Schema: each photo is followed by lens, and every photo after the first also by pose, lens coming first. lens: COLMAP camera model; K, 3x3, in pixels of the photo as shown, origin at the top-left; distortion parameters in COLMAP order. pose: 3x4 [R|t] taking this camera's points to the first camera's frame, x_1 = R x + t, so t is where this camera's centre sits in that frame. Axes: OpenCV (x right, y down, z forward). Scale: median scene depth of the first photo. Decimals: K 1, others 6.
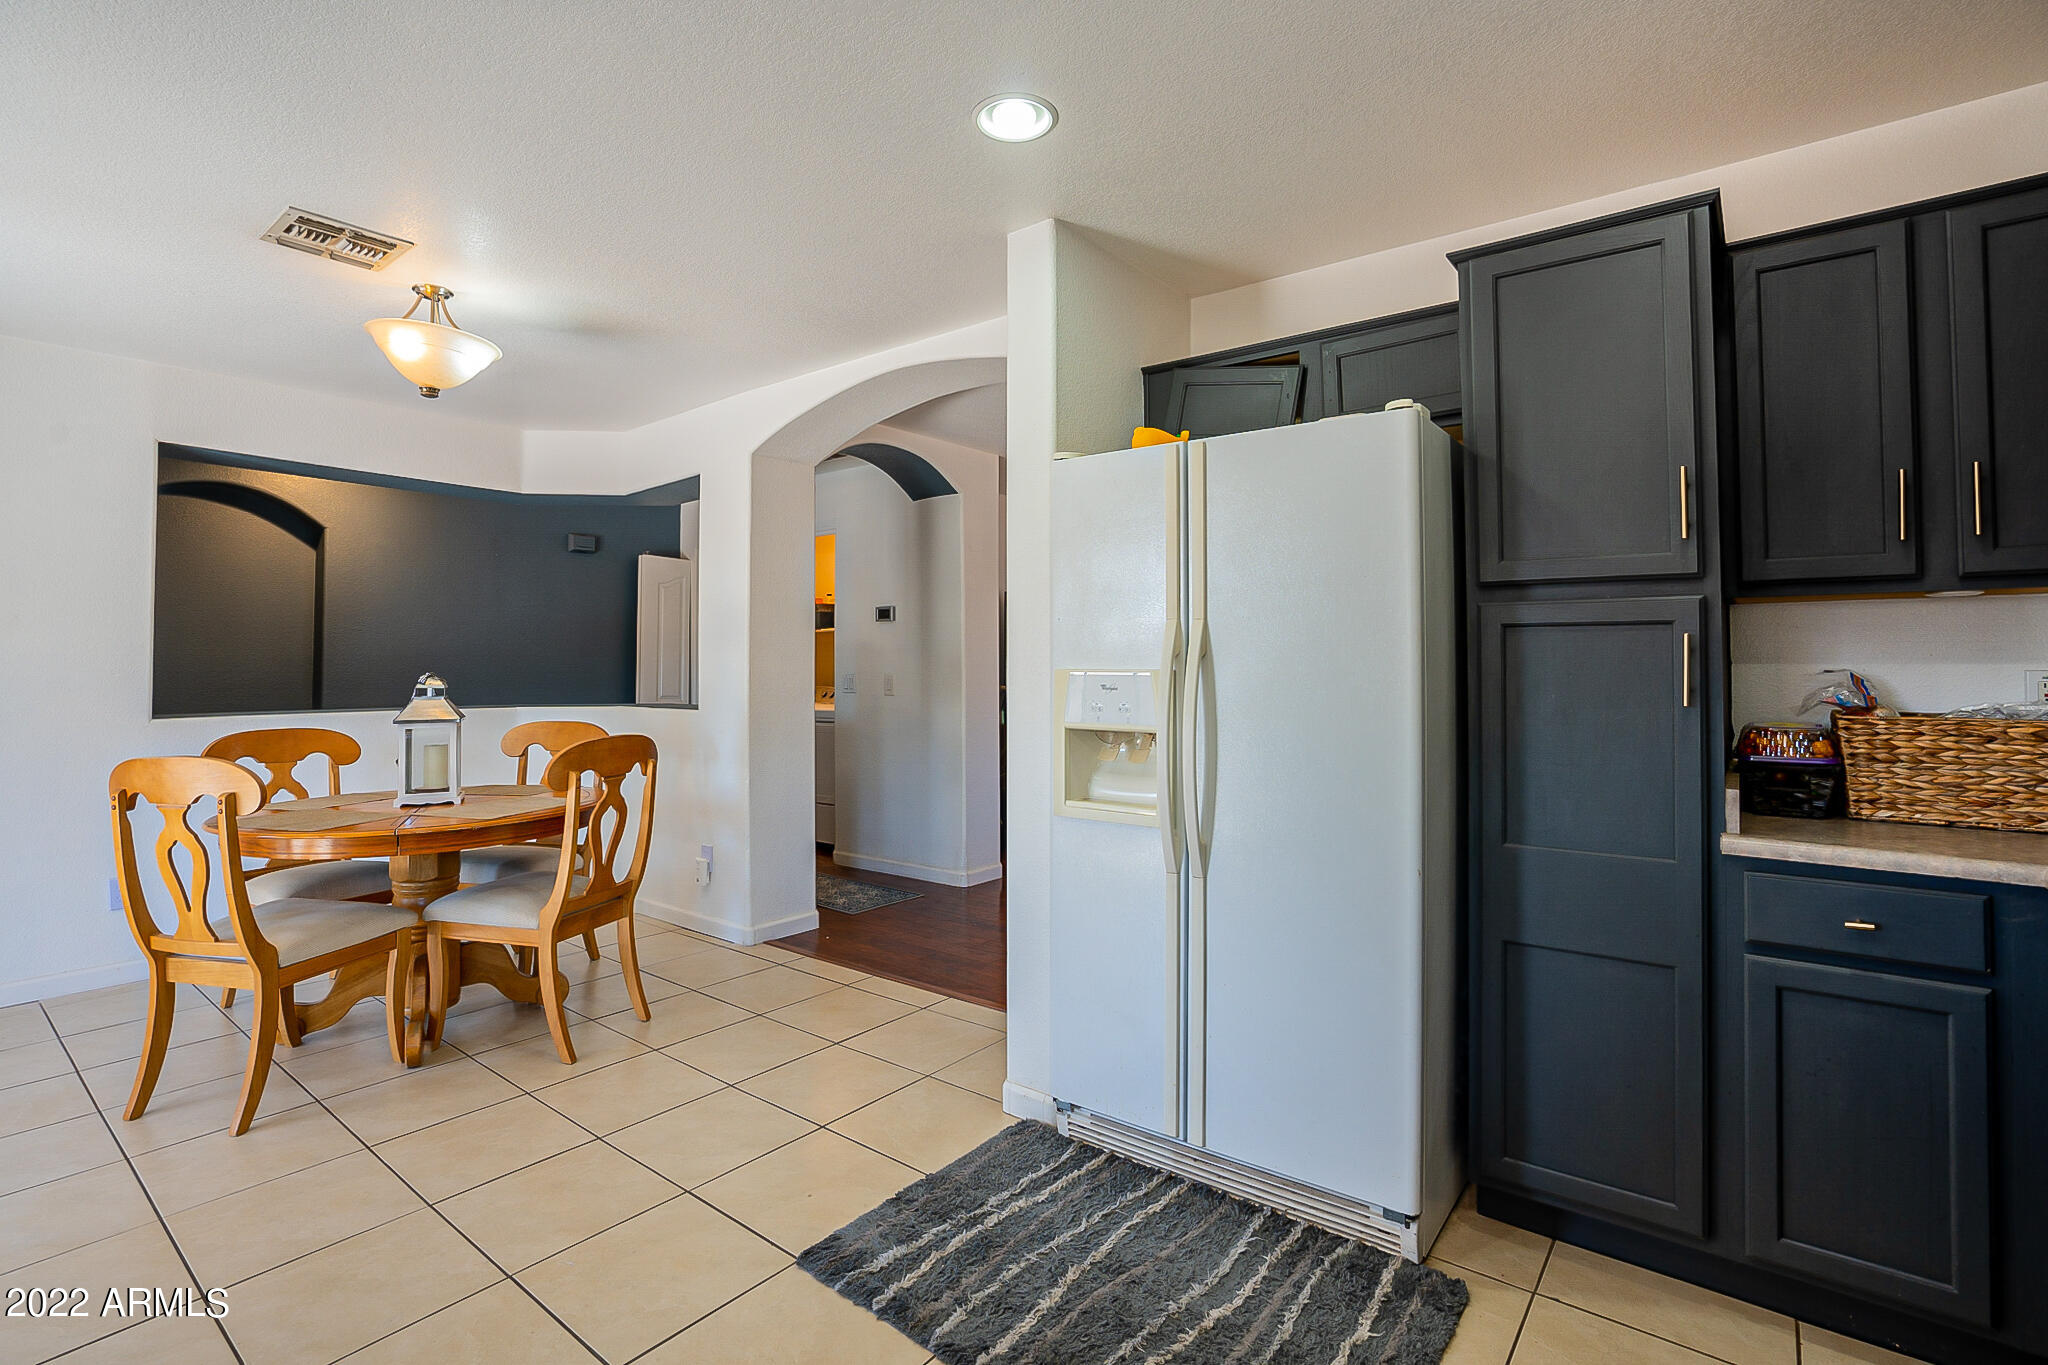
lens RADIAL K [[962.4, 0, 1017.4], [0, 962.4, 632.0], [0, 0, 1]] dist [-0.052940, 0.021232]
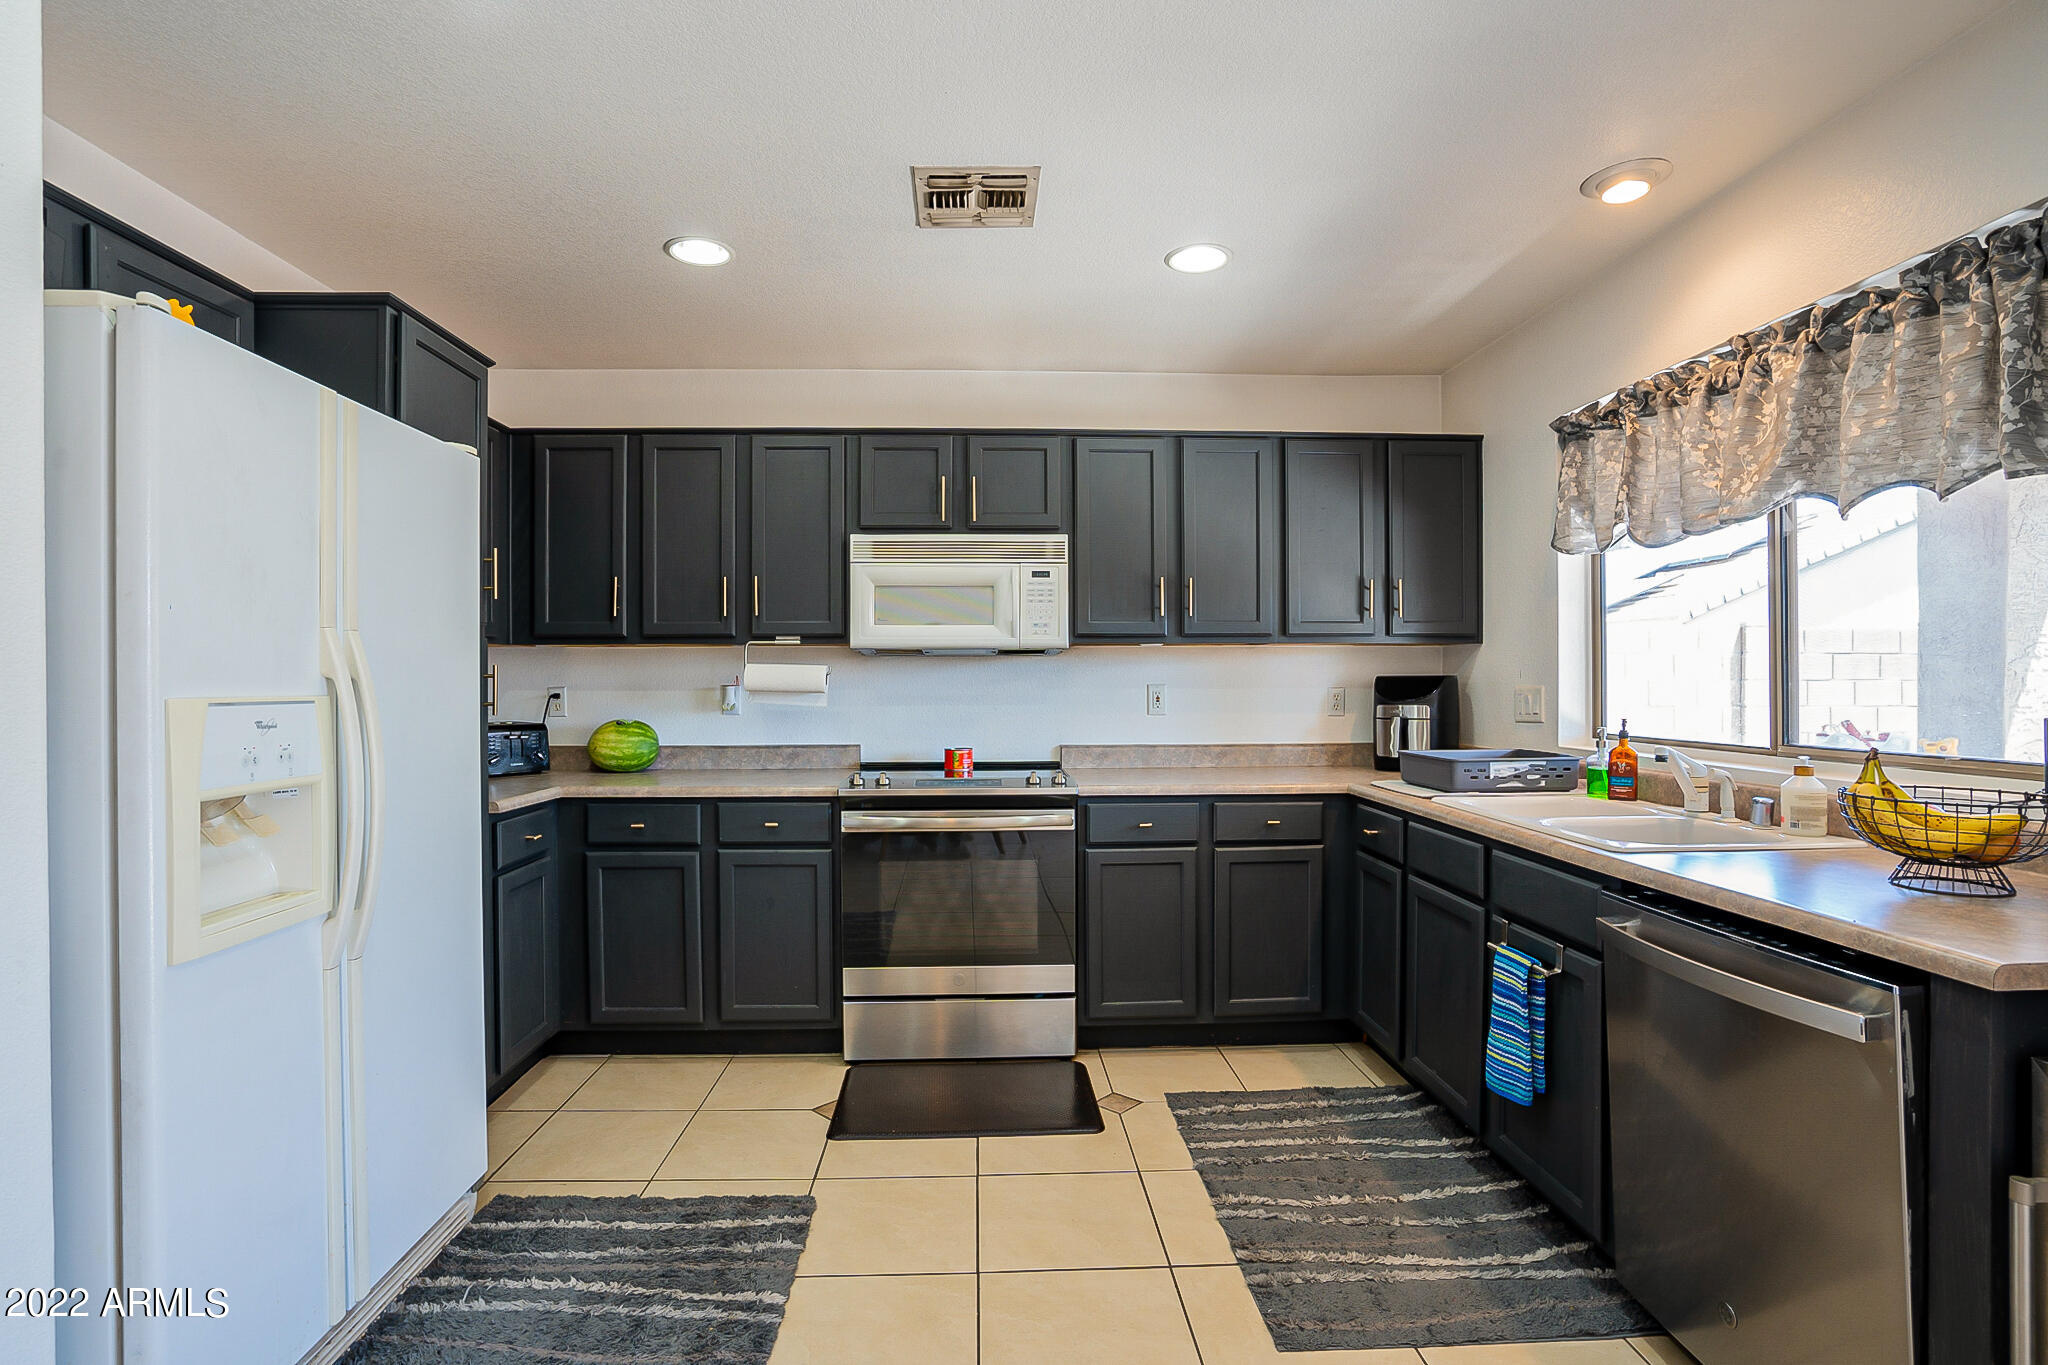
lens RADIAL K [[978.8, 0, 1016.1], [0, 978.8, 681.7], [0, 0, 1]] dist [-0.055101, 0.023984]
pose [[-0.652843, 0.003628, 0.757484, -0.532667], [-0.017464, 0.999651, -0.019840, 0.024308], [-0.757292, -0.026181, -0.652552, 0.779046]]
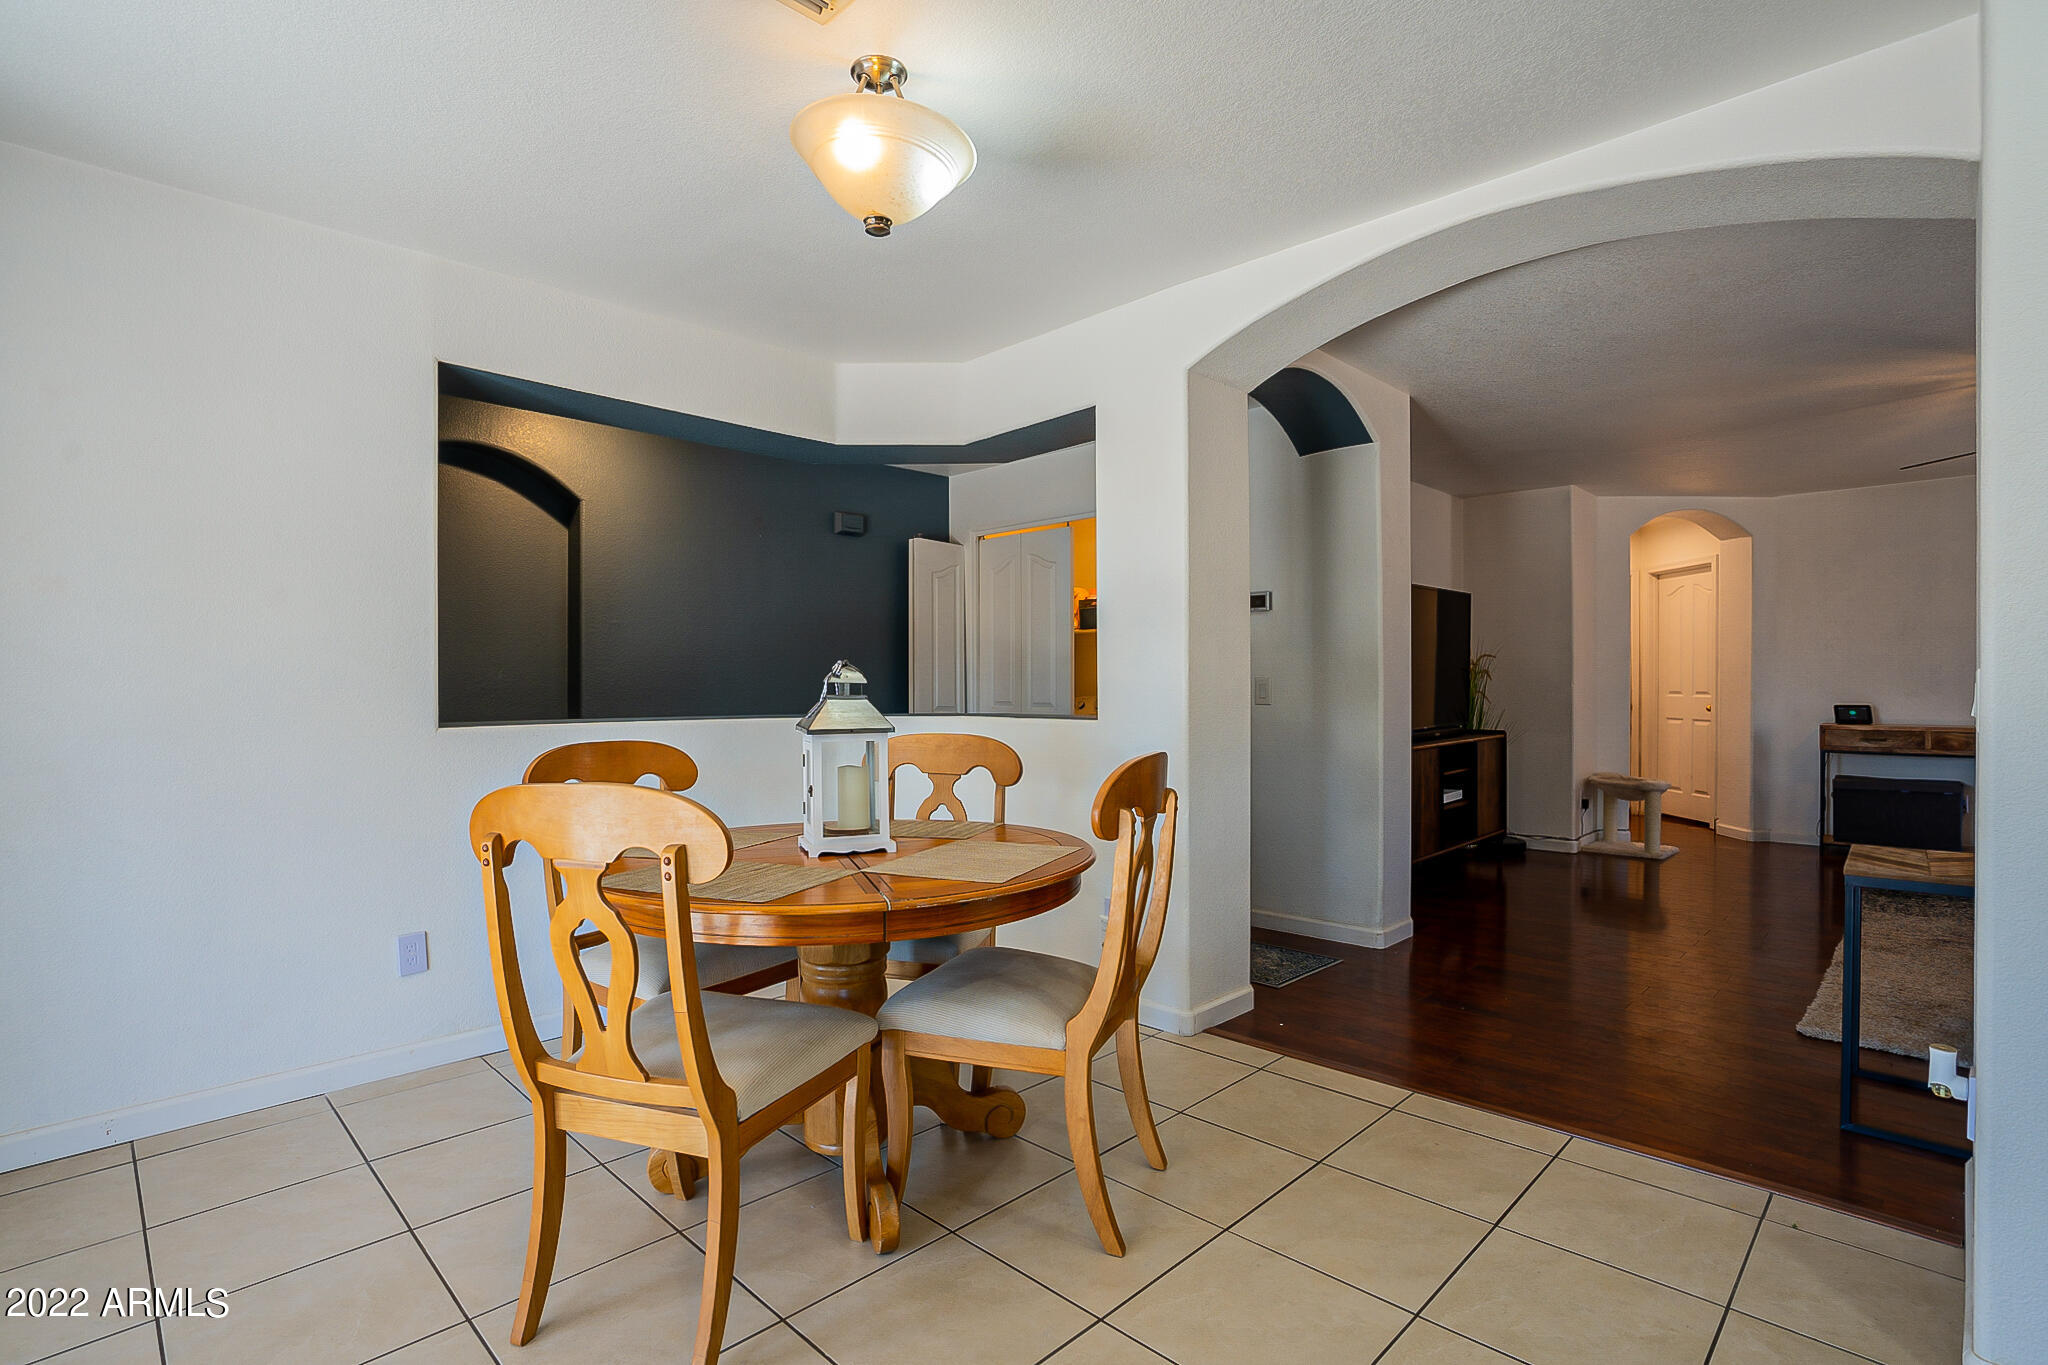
lens RADIAL K [[978.8, 0, 1016.1], [0, 978.8, 681.7], [0, 0, 1]] dist [-0.055101, 0.023984]
pose [[0.994095, 0.001238, -0.108511, -0.443777], [0.002275, 0.999478, 0.032239, 0.037700], [0.108494, -0.032295, 0.993572, 0.324704]]
